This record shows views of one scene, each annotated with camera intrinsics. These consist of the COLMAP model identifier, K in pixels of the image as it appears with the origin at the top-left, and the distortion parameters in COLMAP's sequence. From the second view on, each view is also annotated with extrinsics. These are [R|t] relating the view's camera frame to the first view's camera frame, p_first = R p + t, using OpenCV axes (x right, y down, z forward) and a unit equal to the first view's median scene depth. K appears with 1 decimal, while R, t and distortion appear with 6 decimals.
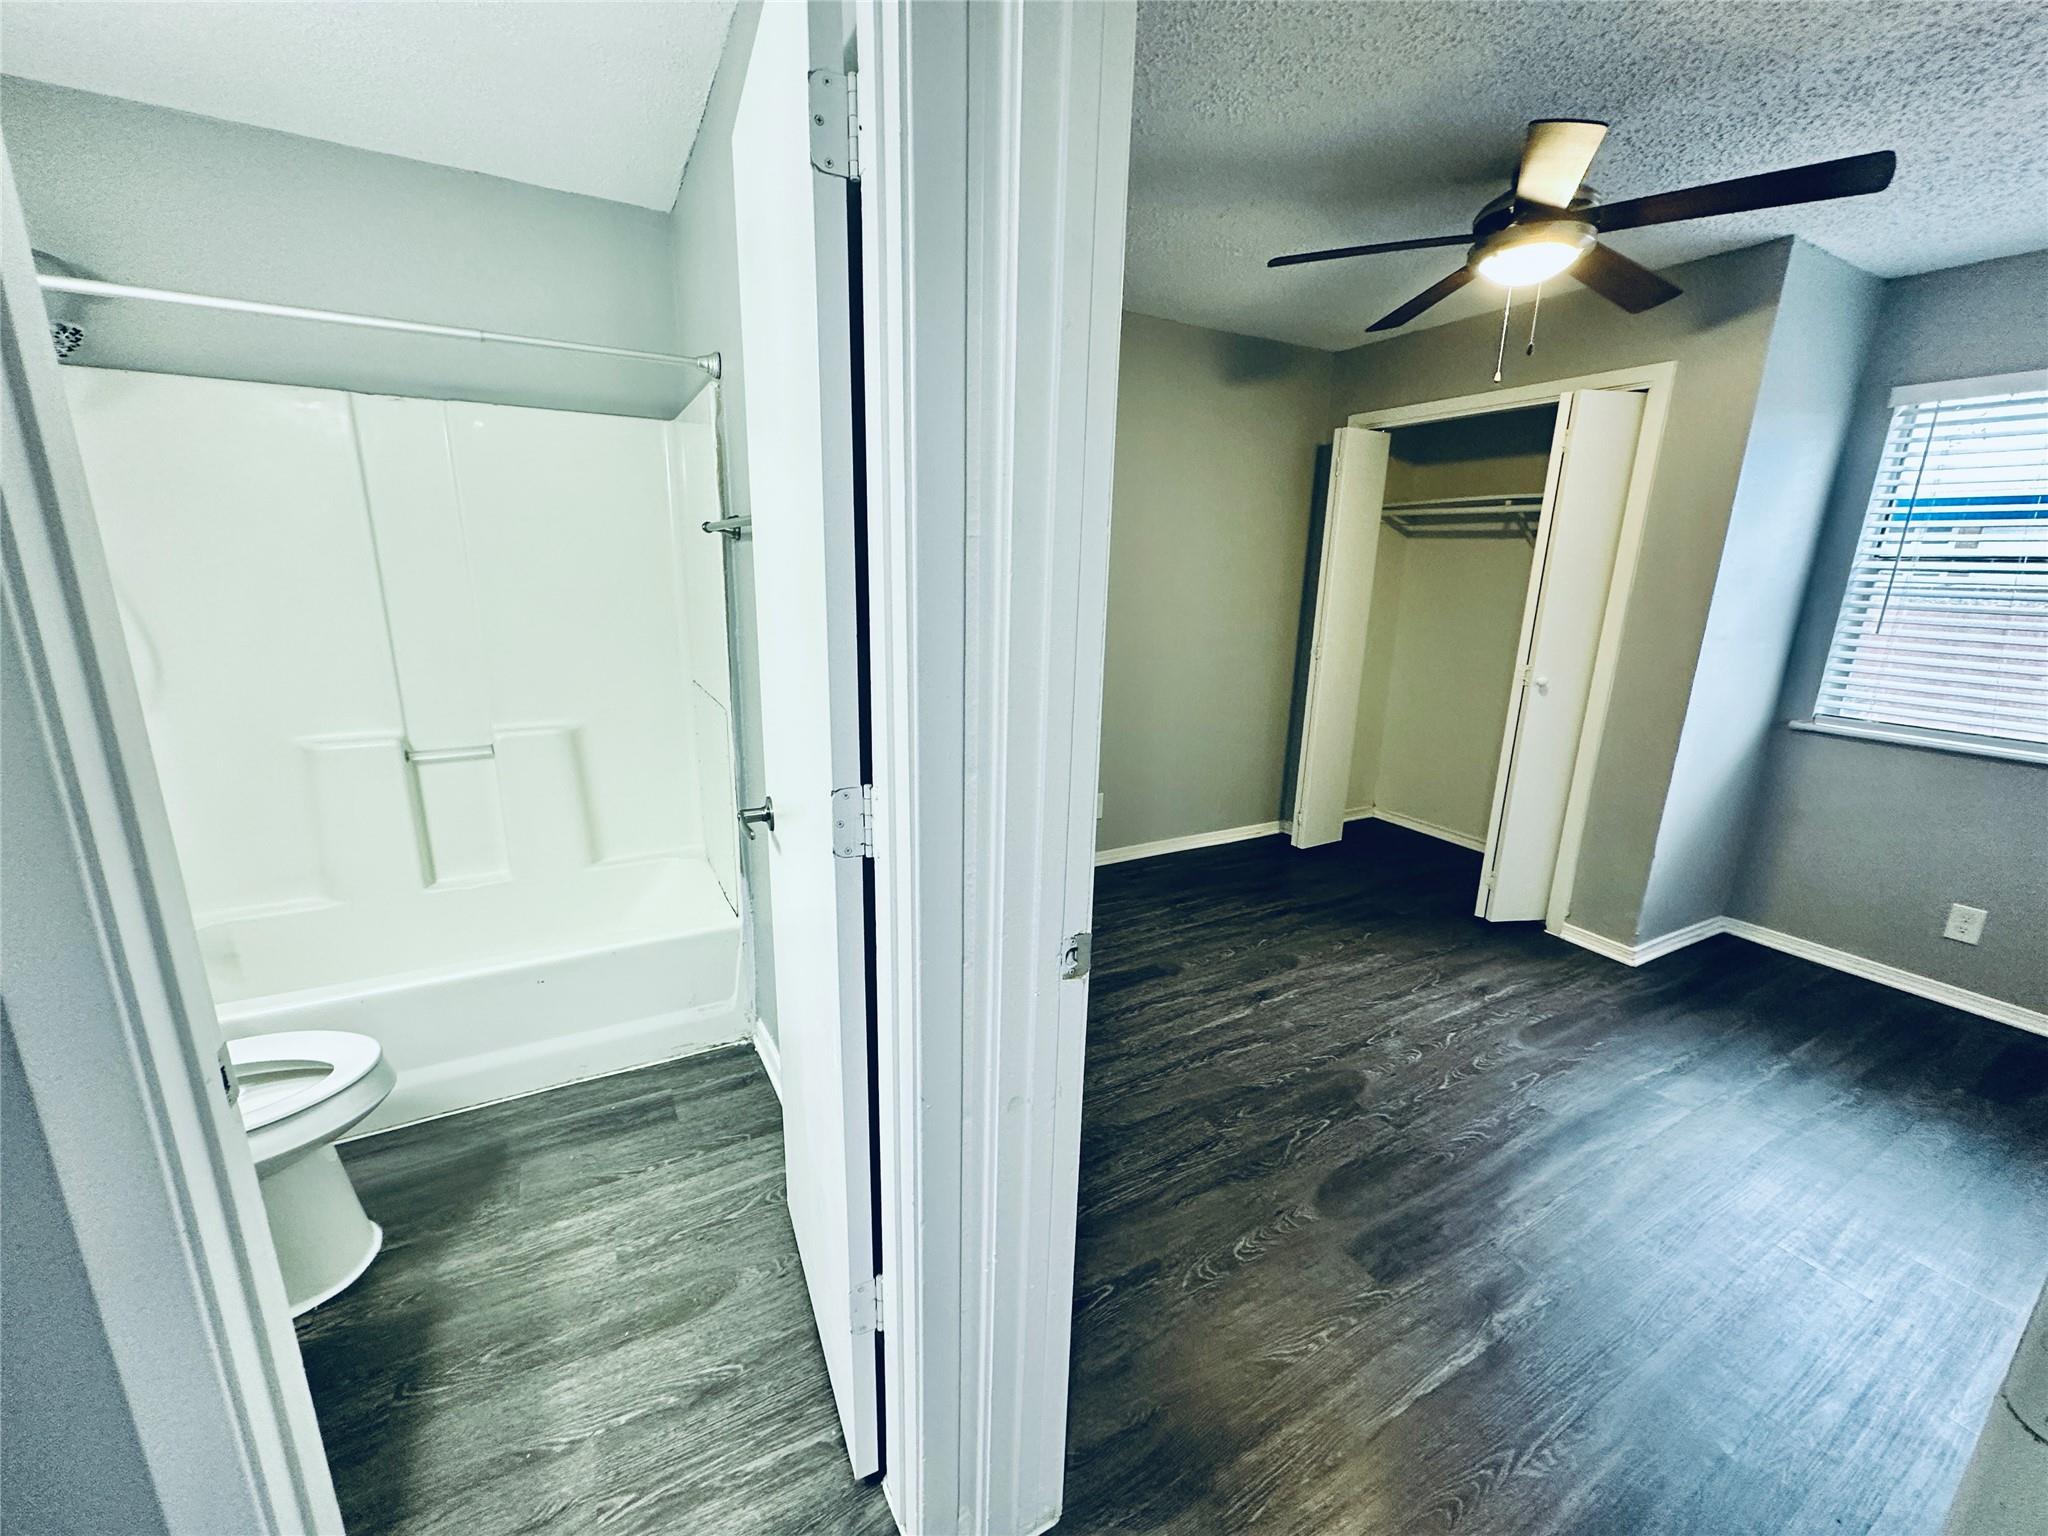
lens RADIAL K [[814.1, 0, 1023.0], [0, 814.1, 766.2], [0, 0, 1]] dist [0.000113, -0.000097]
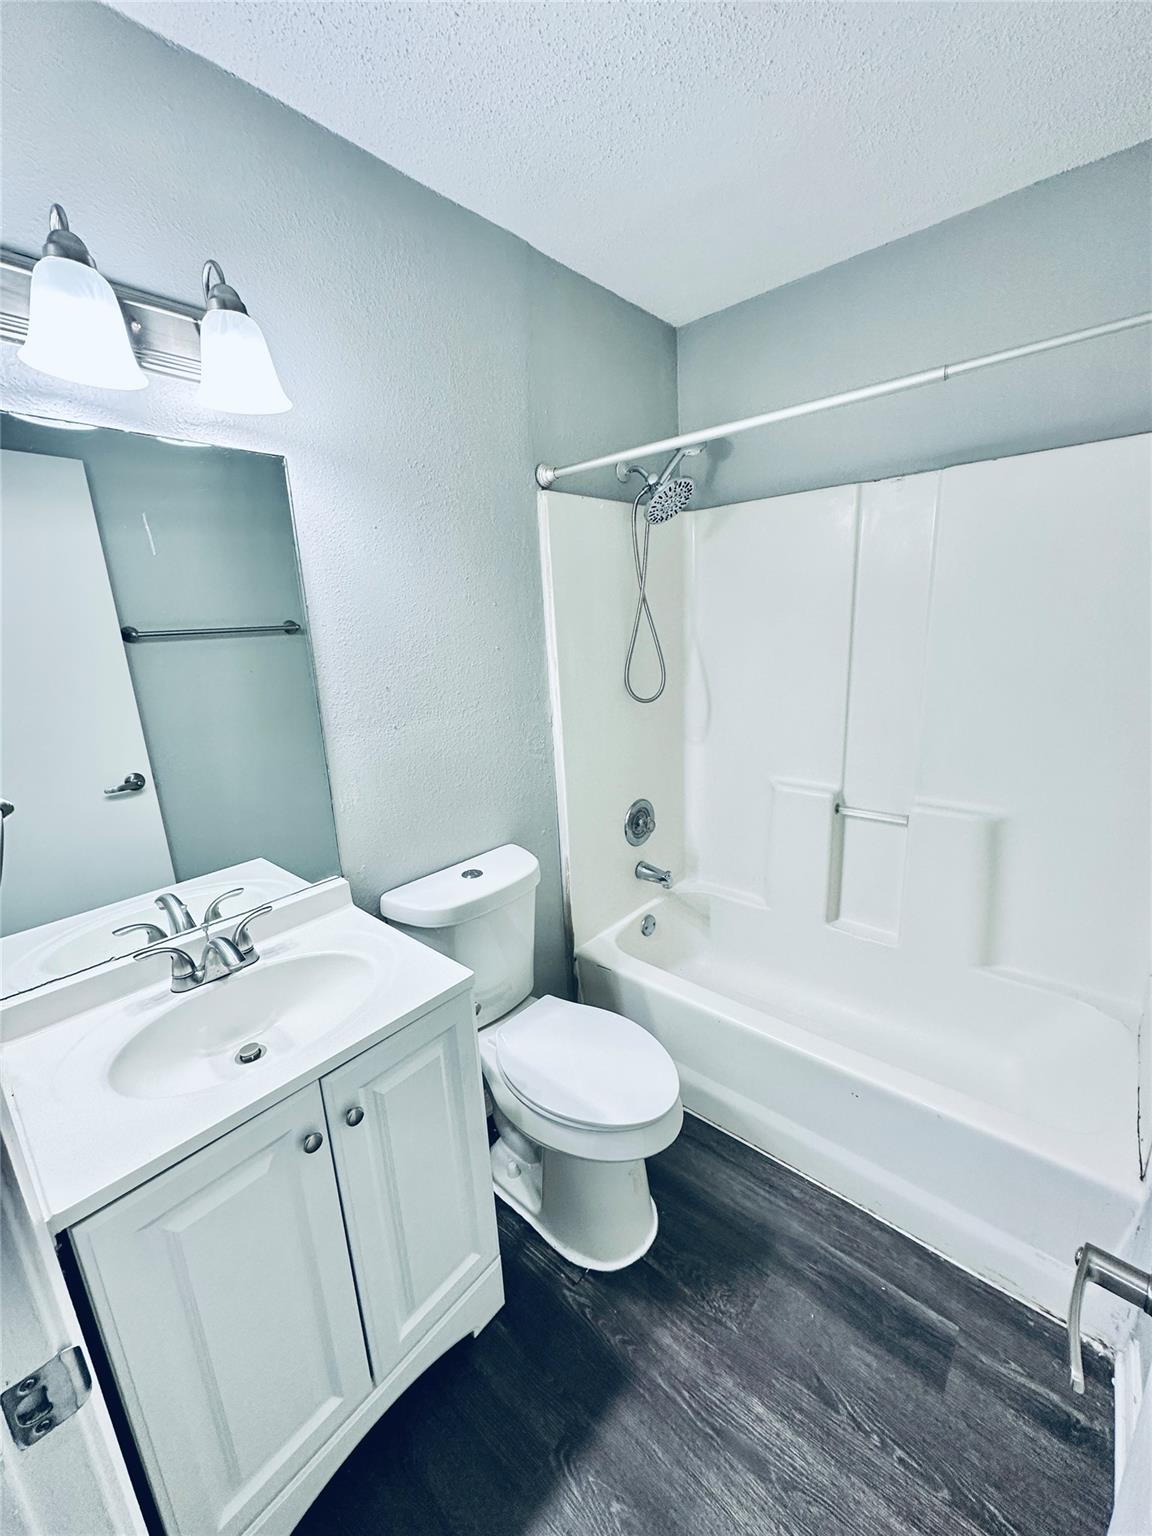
lens RADIAL K [[610.6, 0, 581.3], [0, 610.6, 768.5], [0, 0, 1]] dist [0.000113, -0.000097]
pose [[0.338740, 0.185783, -0.922356, -0.117265], [-0.180843, 0.974889, 0.129949, -0.119609], [0.923337, 0.122782, 0.363832, 0.385381]]
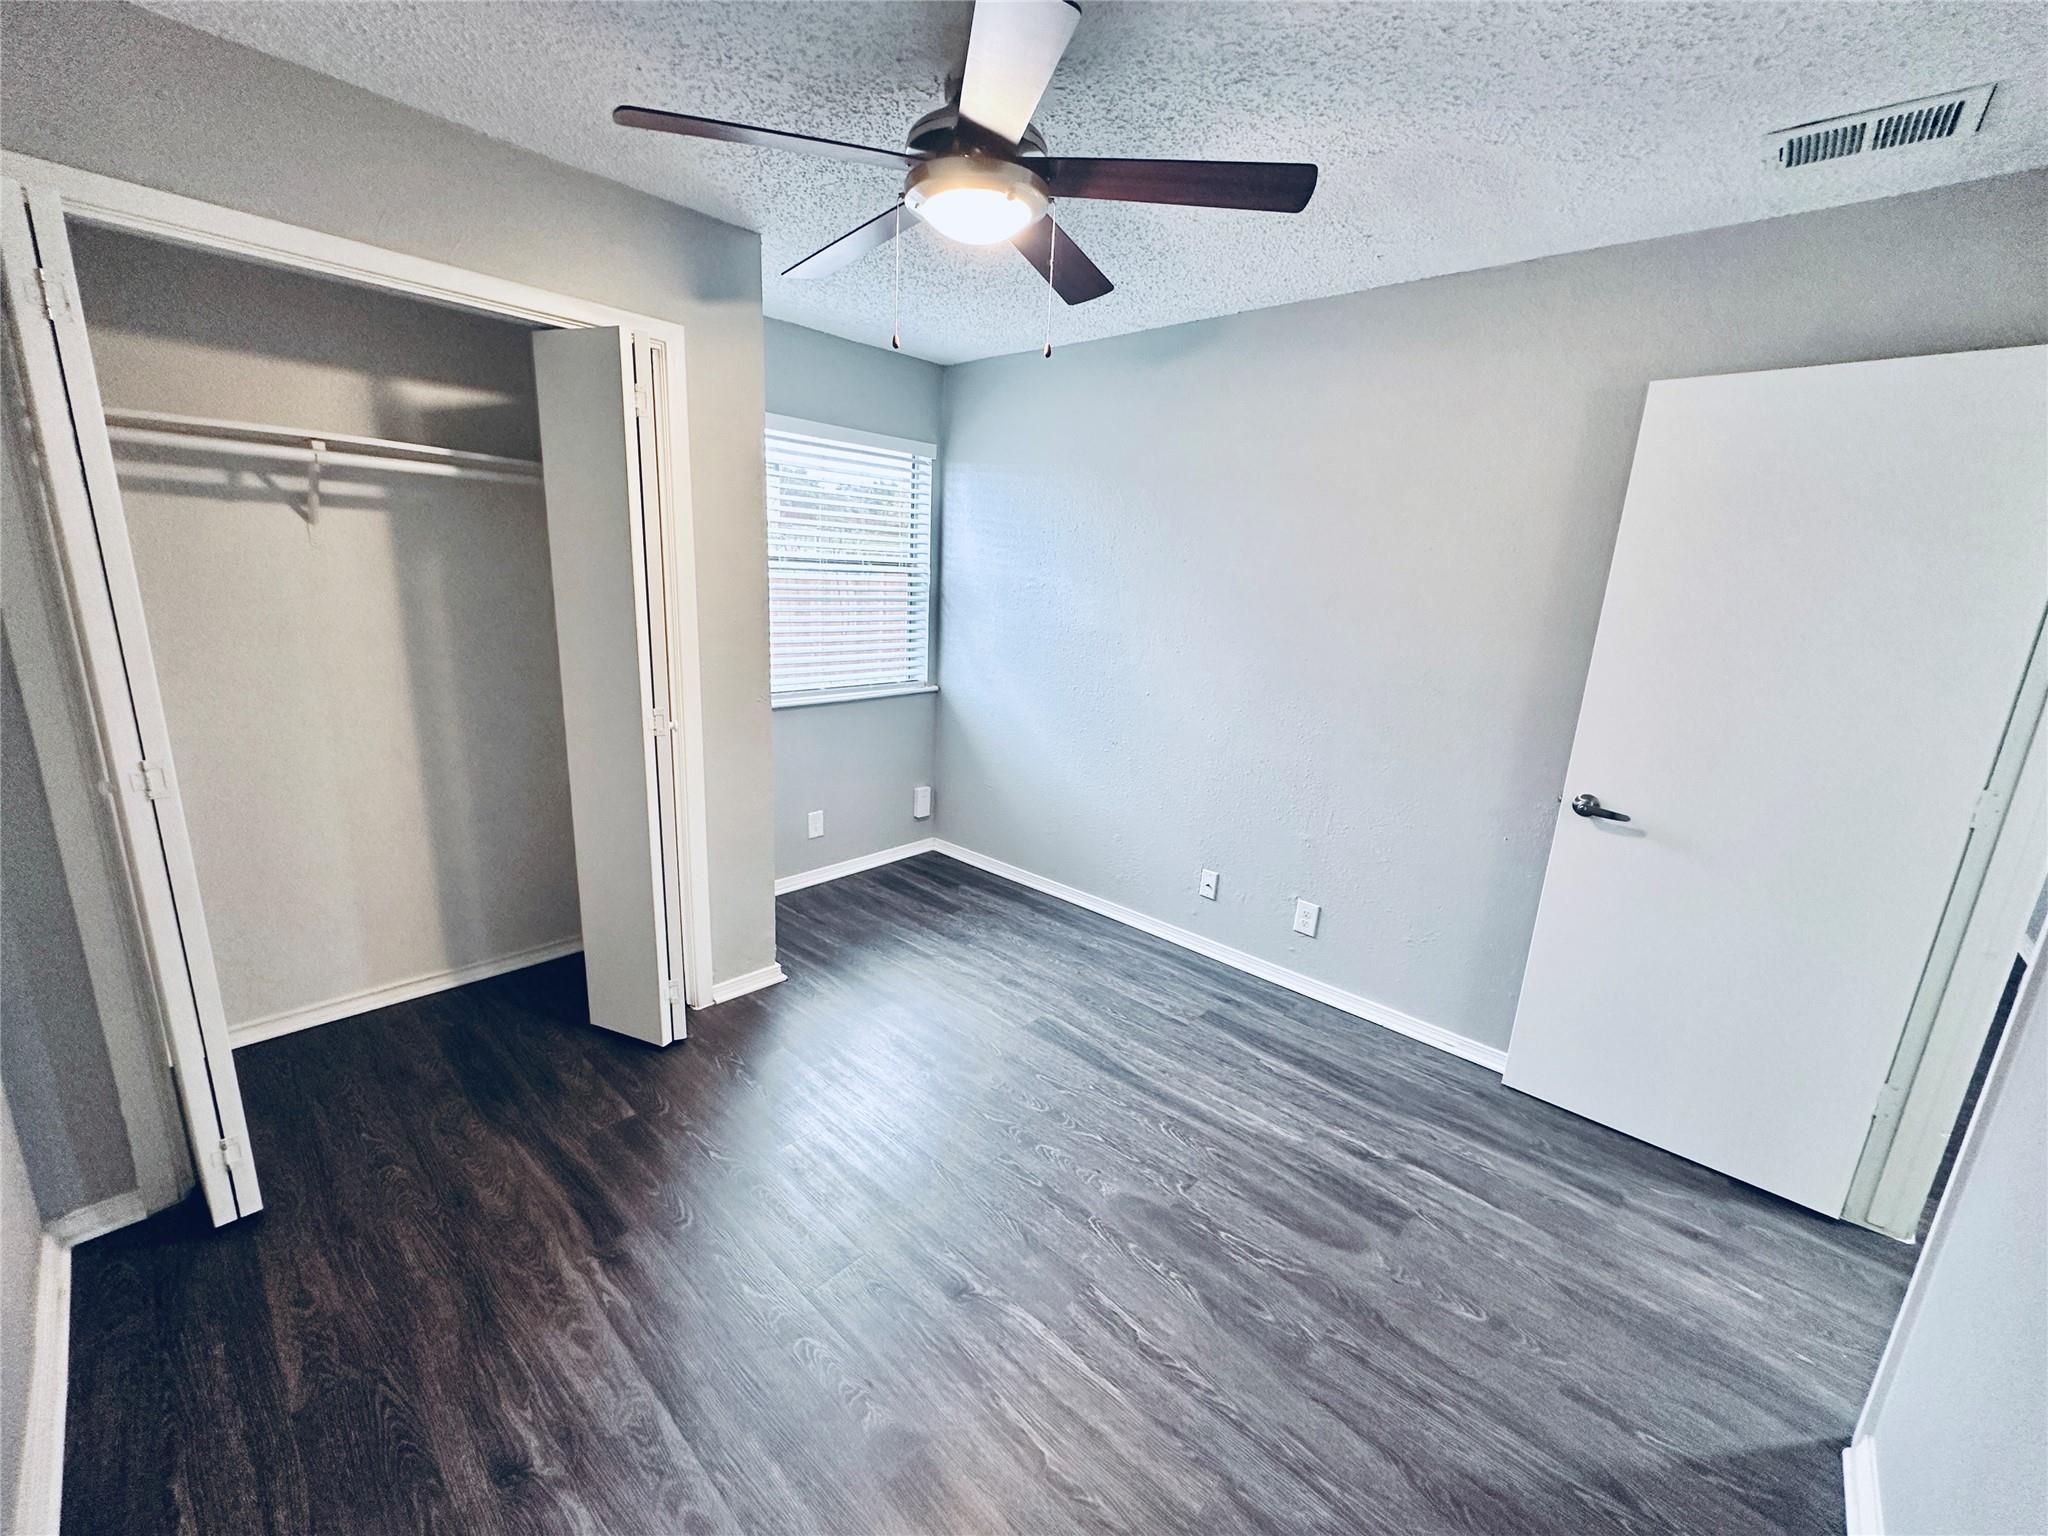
lens RADIAL K [[814.1, 0, 1013.9], [0, 814.1, 769.6], [0, 0, 1]] dist [0.000113, -0.000097]
pose [[-0.313088, -0.267188, 0.911365, -0.219638], [0.173311, 0.927424, 0.331435, -0.349896], [-0.933777, 0.261718, -0.244059, 1.195350]]
